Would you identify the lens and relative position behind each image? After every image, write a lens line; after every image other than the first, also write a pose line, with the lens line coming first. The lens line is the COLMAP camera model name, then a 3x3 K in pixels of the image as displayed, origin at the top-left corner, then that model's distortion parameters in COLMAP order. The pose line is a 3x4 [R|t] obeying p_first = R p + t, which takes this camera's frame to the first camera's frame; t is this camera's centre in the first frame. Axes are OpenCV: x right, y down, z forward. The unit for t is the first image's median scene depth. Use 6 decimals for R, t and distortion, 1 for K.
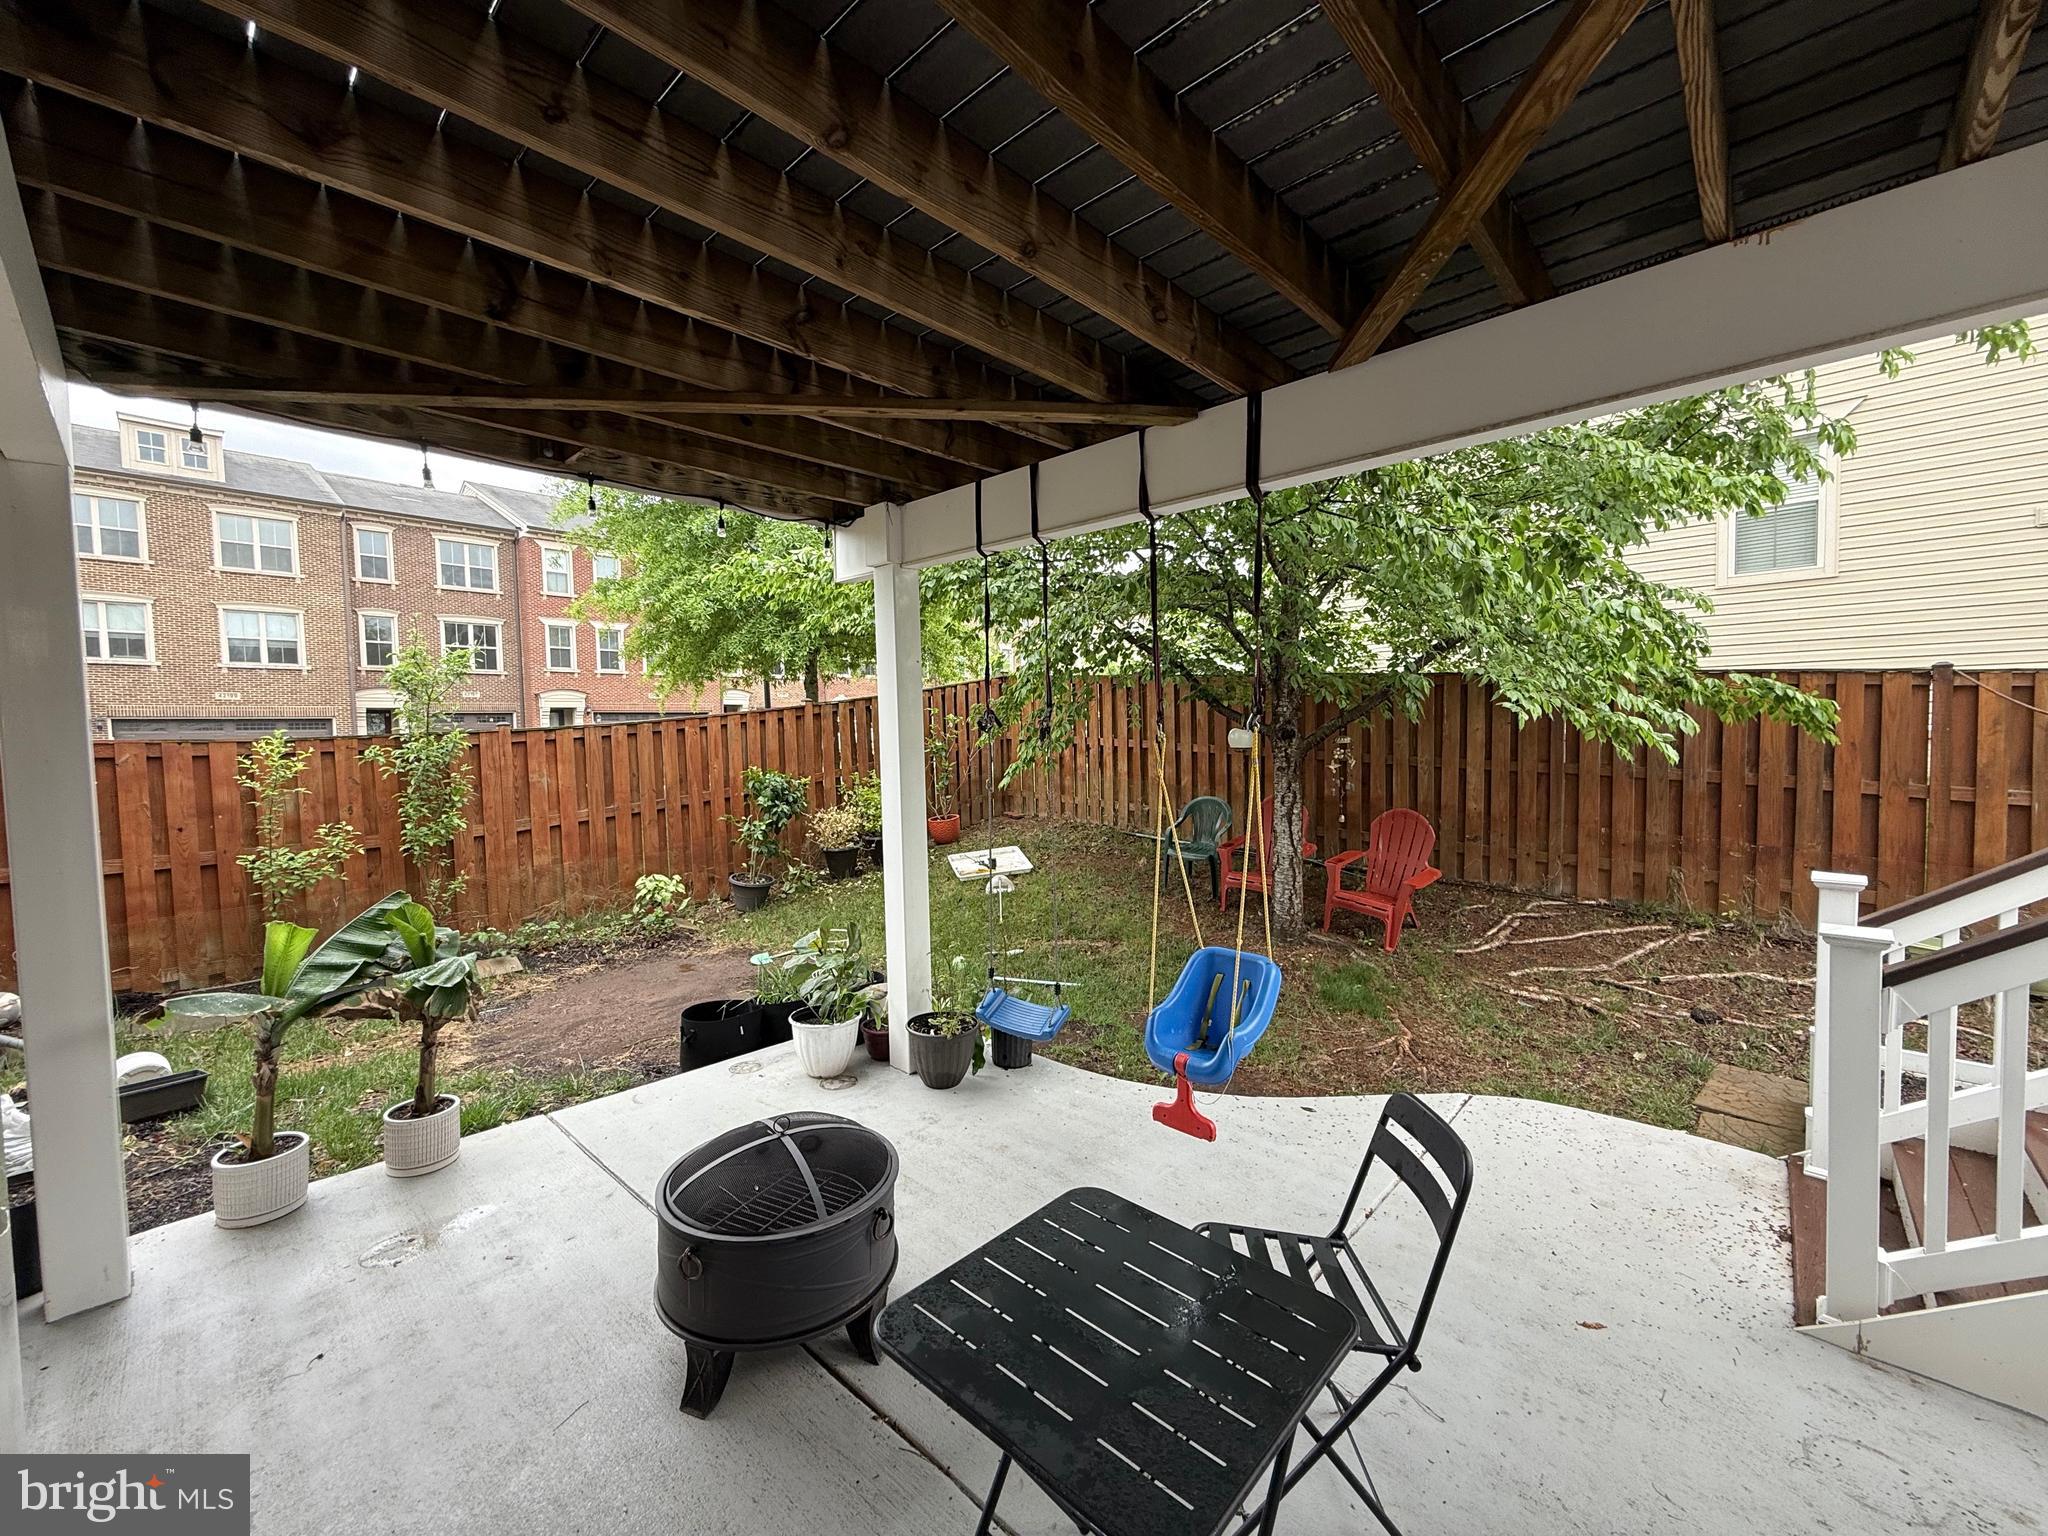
lens RADIAL K [[813.1, 0, 1019.2], [0, 813.1, 767.0], [0, 0, 1]] dist [-0.000494, 0.000195]
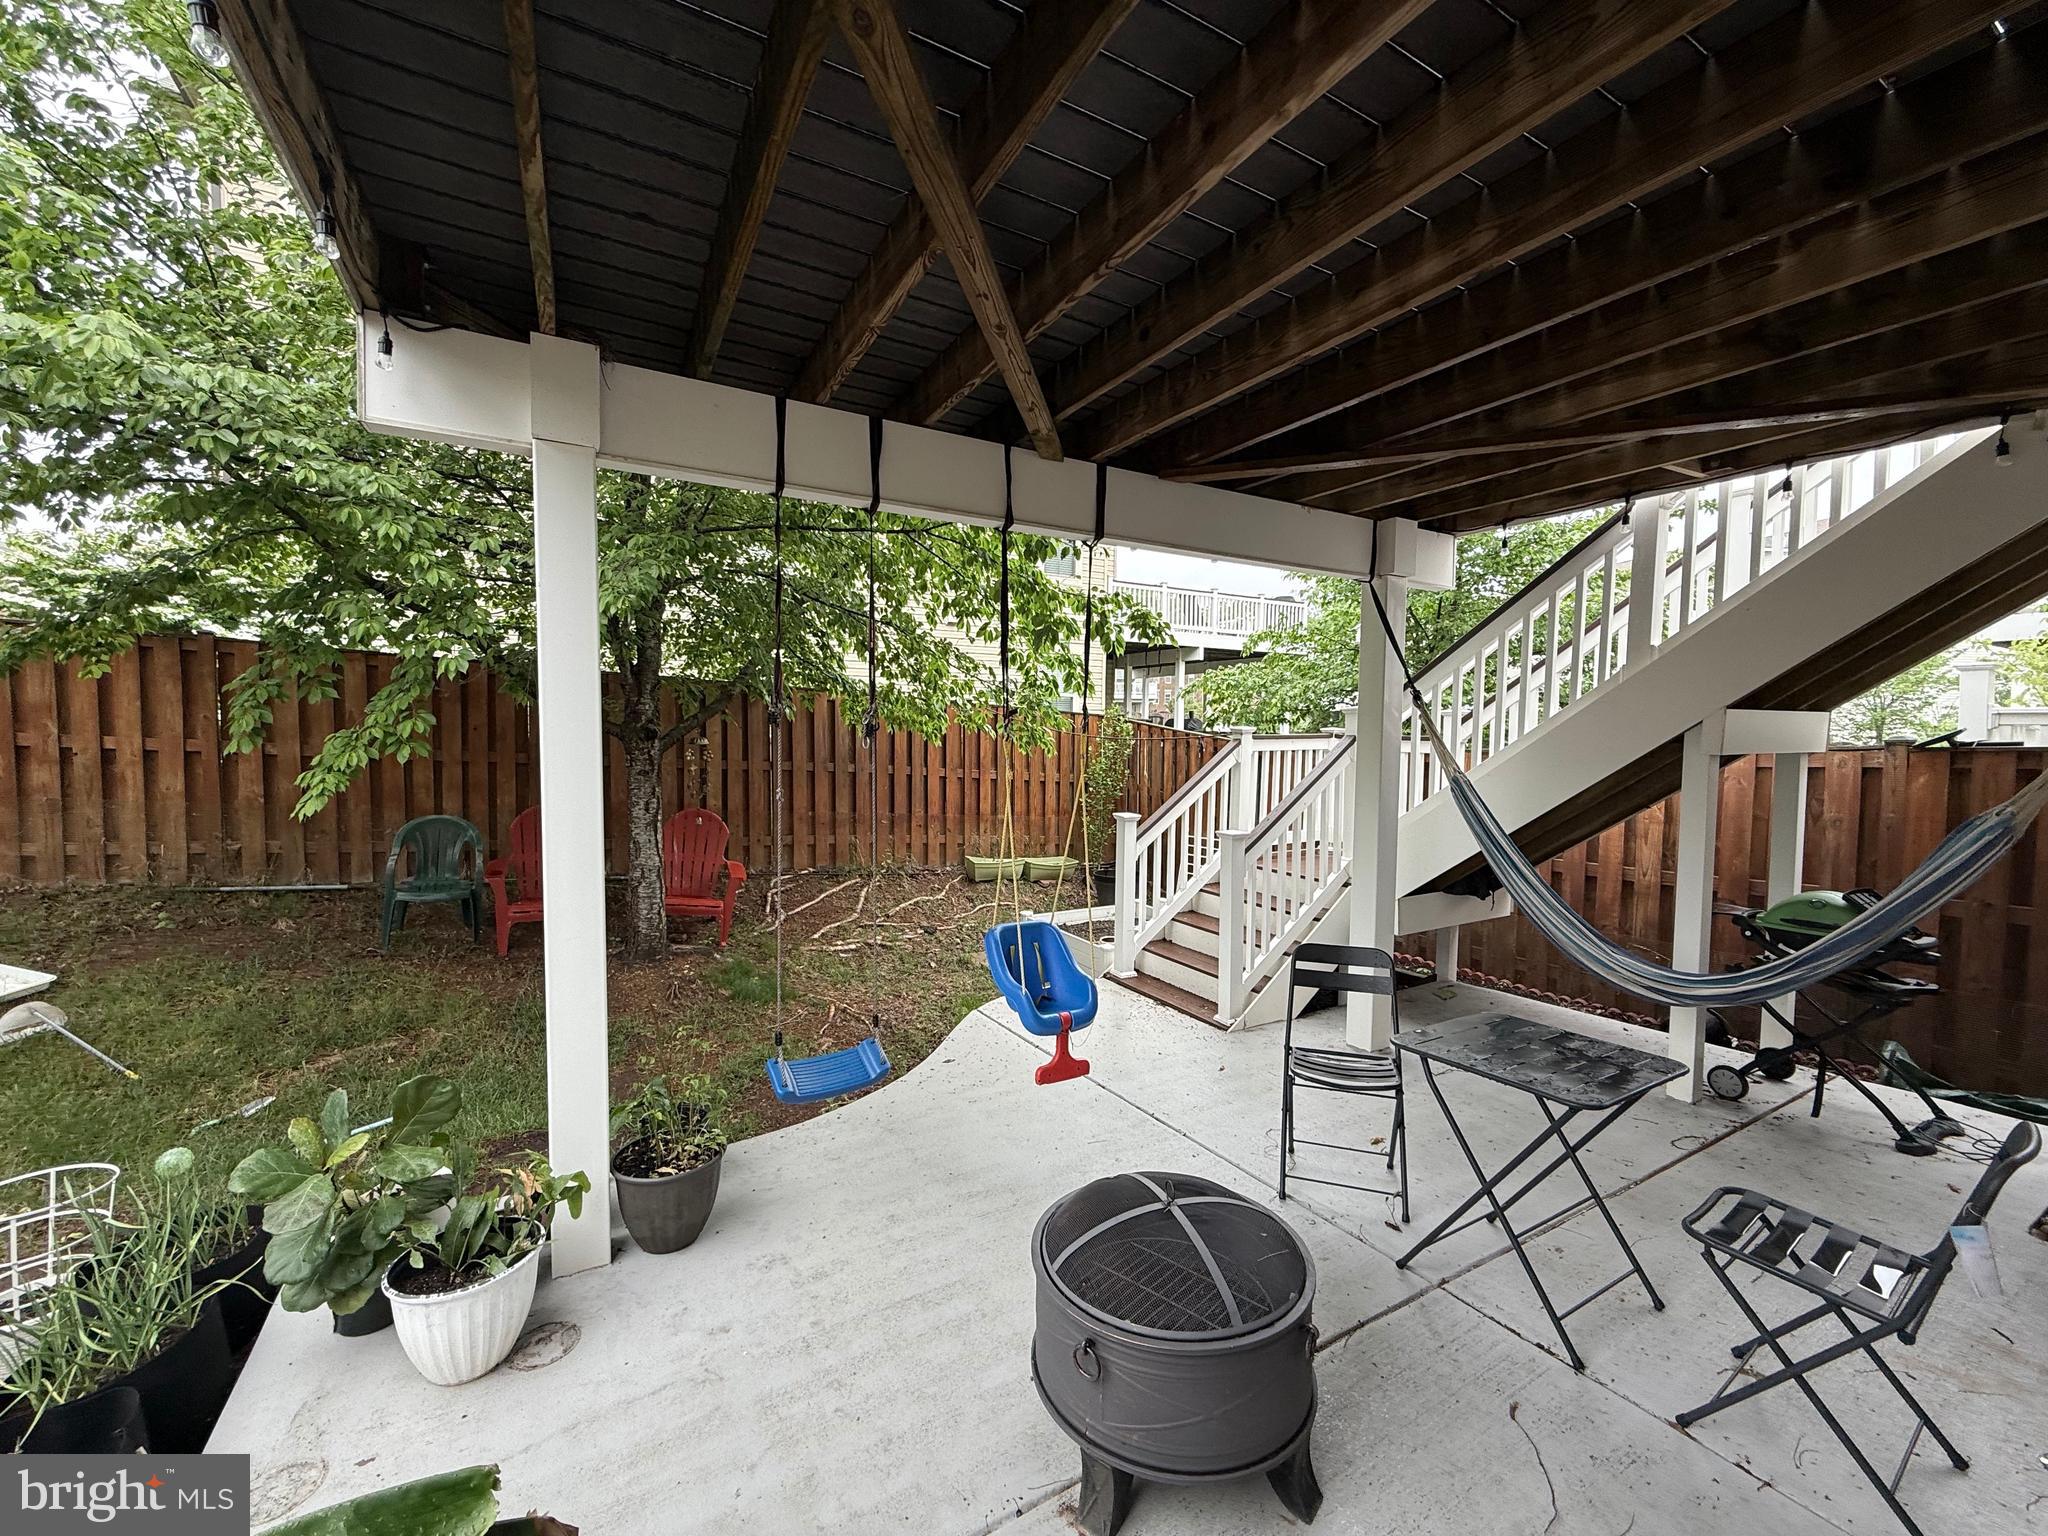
lens RADIAL K [[813.1, 0, 1019.2], [0, 813.1, 767.0], [0, 0, 1]] dist [-0.000494, 0.000195]
pose [[0.298665, -0.023168, 0.954077, -0.440946], [0.031759, 0.999393, 0.014327, -0.003158], [-0.953830, 0.026022, 0.299219, 0.348289]]
